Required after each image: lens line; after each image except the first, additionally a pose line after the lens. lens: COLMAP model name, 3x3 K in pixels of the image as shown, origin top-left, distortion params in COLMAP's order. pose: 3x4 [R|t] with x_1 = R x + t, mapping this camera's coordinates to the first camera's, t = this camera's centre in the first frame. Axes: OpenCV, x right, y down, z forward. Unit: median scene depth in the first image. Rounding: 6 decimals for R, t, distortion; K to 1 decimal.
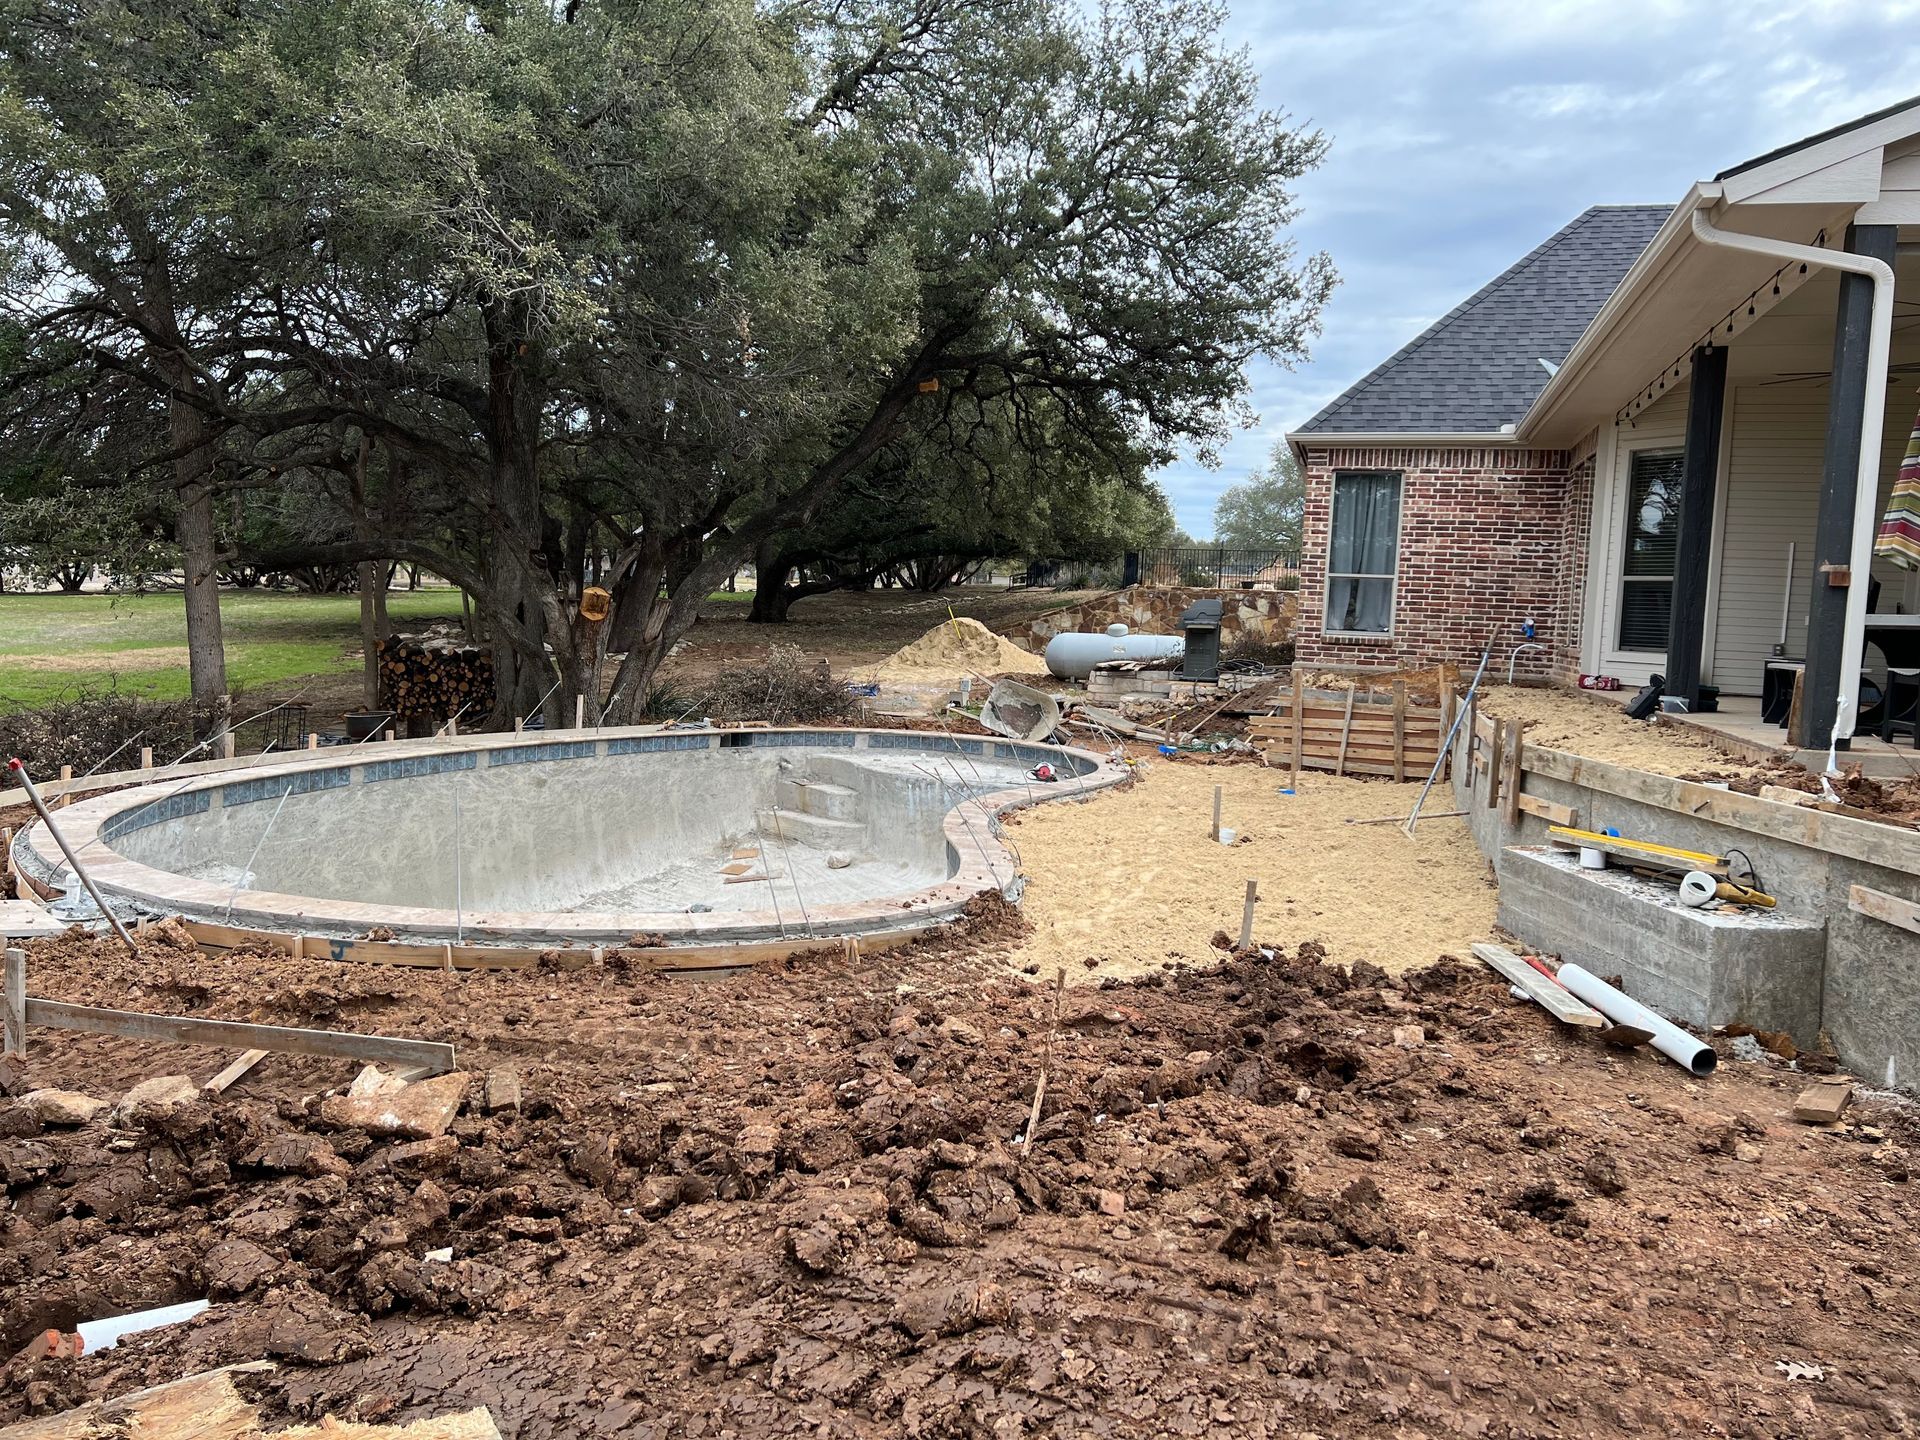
lens RADIAL K [[1411.3, 0, 960.0], [0, 1411.3, 720.0], [0, 0, 1]] dist [0.054834, -0.076677]
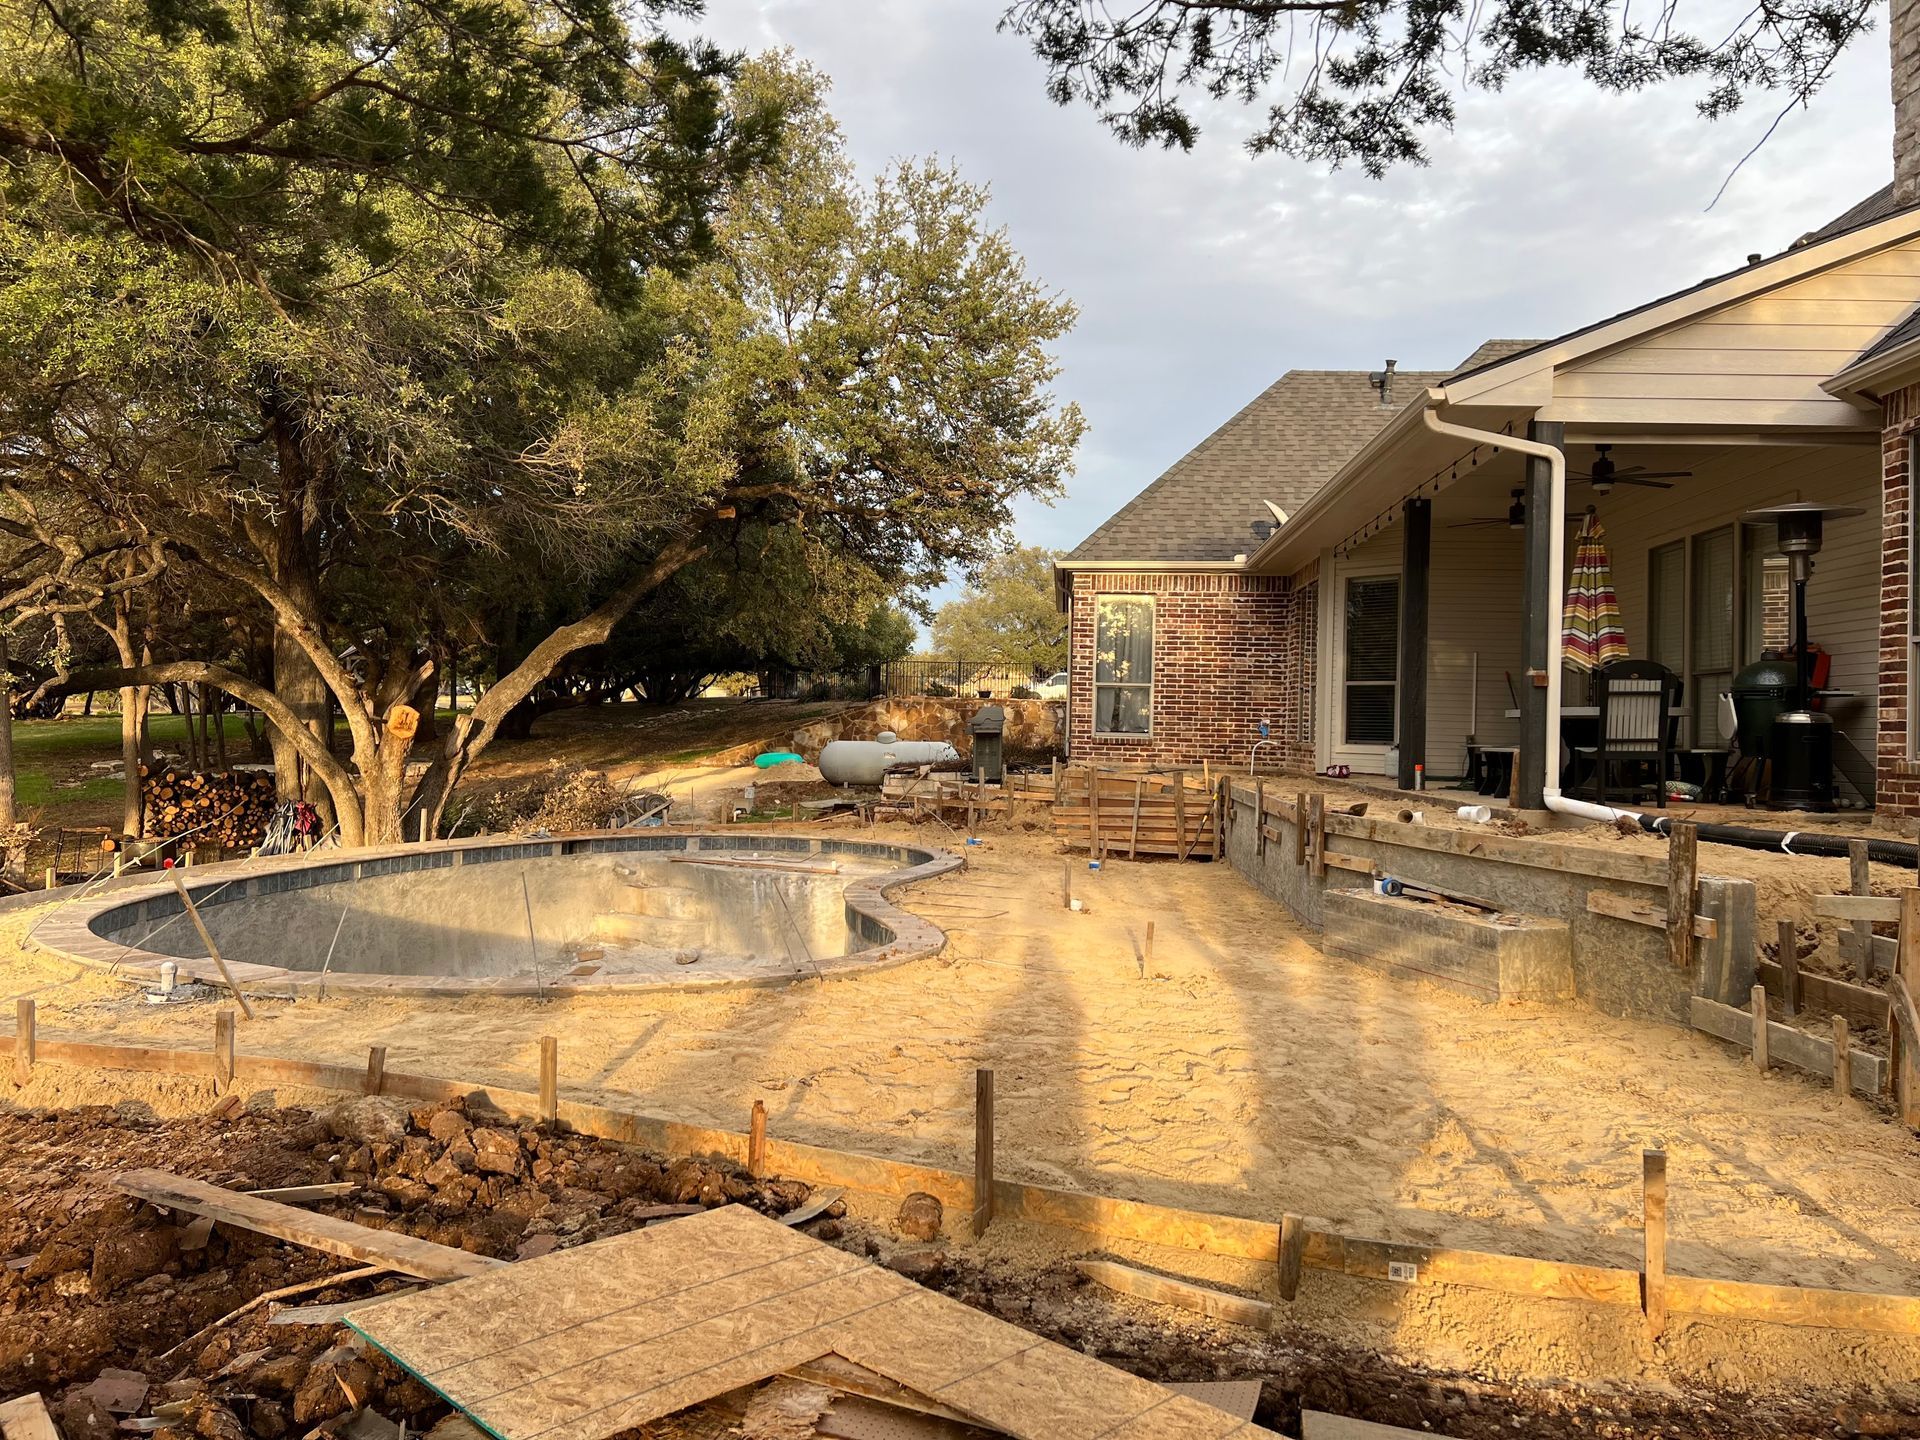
lens RADIAL K [[1406.6, 0, 960.0], [0, 1406.6, 720.0], [0, 0, 1]] dist [0.089111, -0.001800]
pose [[0.979012, -0.018926, 0.202921, -0.077250], [0.034879, 0.996548, -0.075333, 0.007862], [-0.200795, 0.080829, 0.976293, -0.078469]]
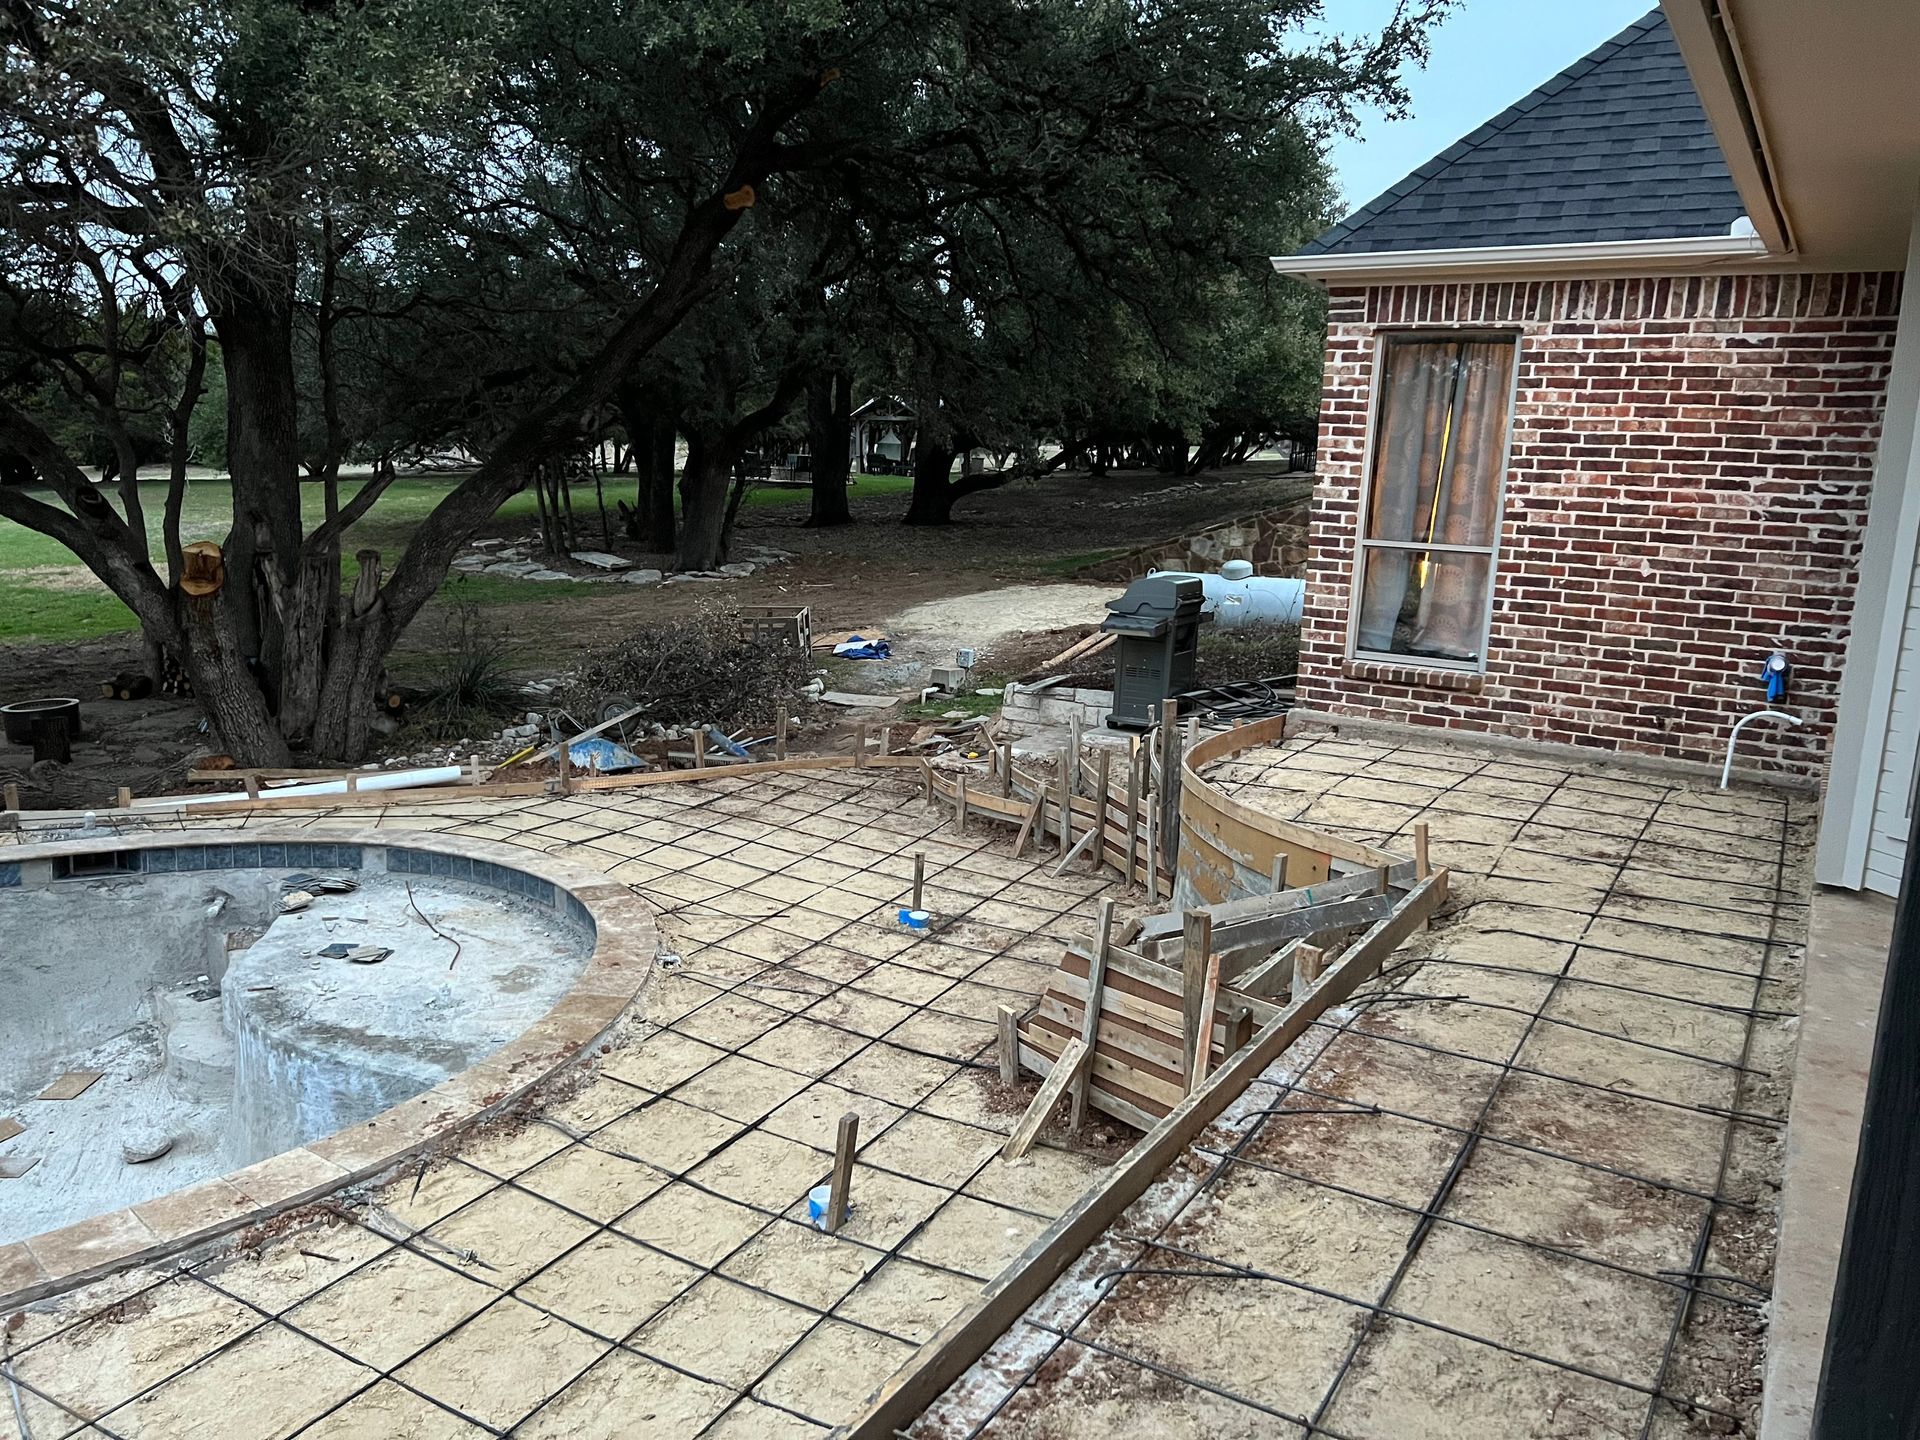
lens RADIAL K [[1435.5, 0, 960.0], [0, 1435.5, 720.0], [0, 0, 1]] dist [0.011713, 0.004198]
pose [[0.963180, 0.045248, -0.265024, 0.266735], [-0.020190, 0.995126, 0.096522, -0.088067], [0.268100, -0.087618, 0.959399, 0.475684]]
